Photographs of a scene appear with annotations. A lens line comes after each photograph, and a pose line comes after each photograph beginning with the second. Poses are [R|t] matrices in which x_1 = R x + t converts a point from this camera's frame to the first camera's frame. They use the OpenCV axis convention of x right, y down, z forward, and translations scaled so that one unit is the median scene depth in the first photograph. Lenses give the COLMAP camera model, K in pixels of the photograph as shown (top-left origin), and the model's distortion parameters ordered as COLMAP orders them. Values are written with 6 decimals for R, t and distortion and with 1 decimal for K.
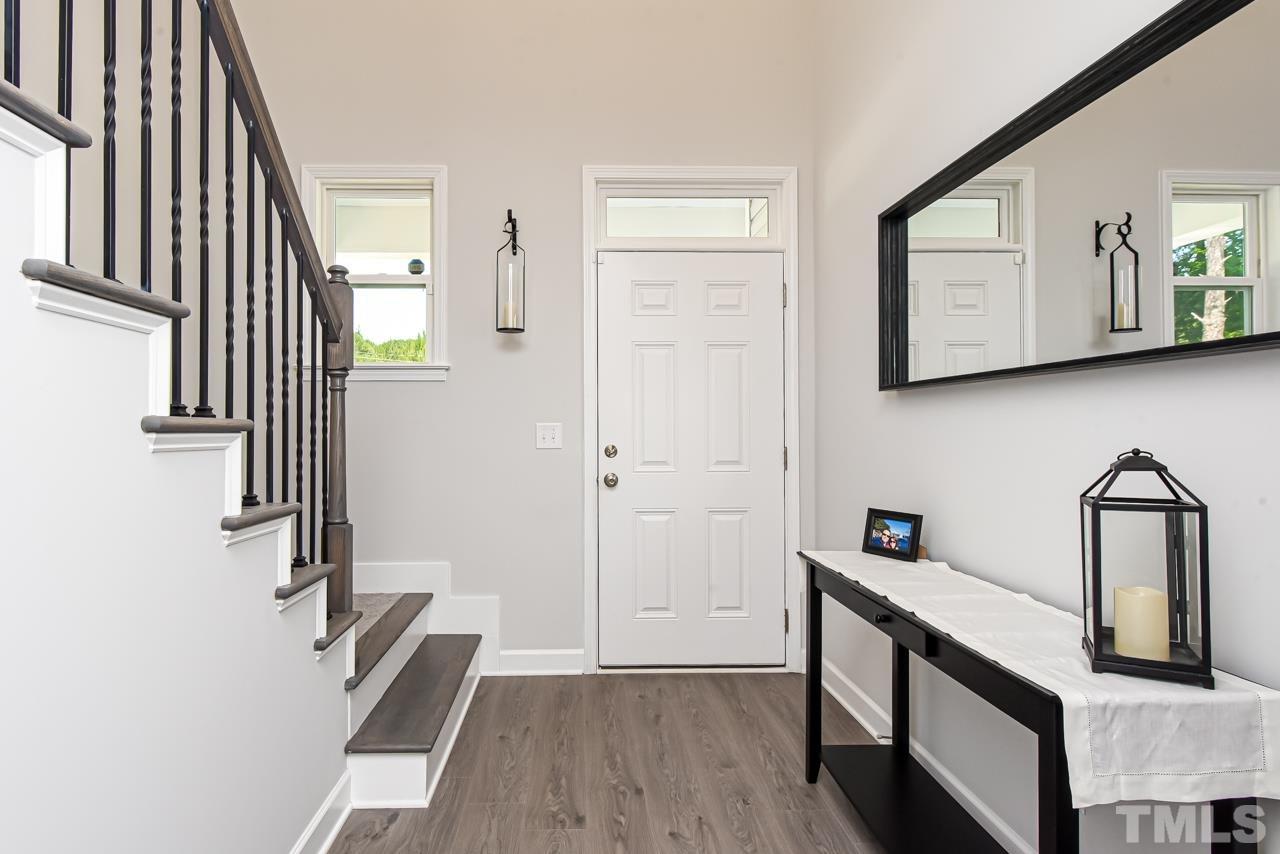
lens RADIAL K [[635.0, 0, 644.0], [0, 635.0, 425.4], [0, 0, 1]] dist [-0.006689, -0.000731]
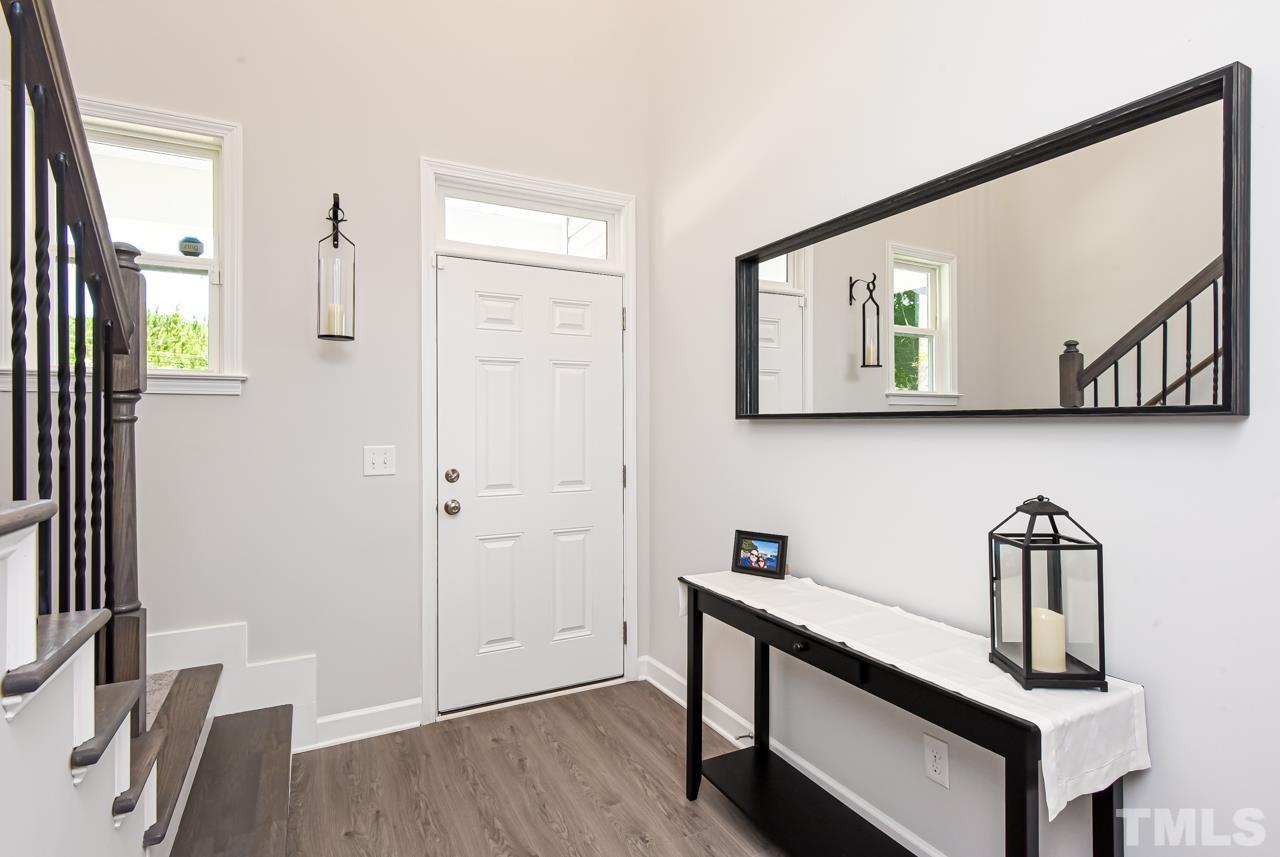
lens RADIAL K [[590.2, 0, 642.2], [0, 590.2, 425.5], [0, 0, 1]] dist [0.000847, -0.000312]
pose [[0.913489, 0.003521, 0.406849, -0.180201], [-0.006914, 0.999952, 0.006870, -0.047735], [-0.406806, -0.009089, 0.913470, 0.136433]]
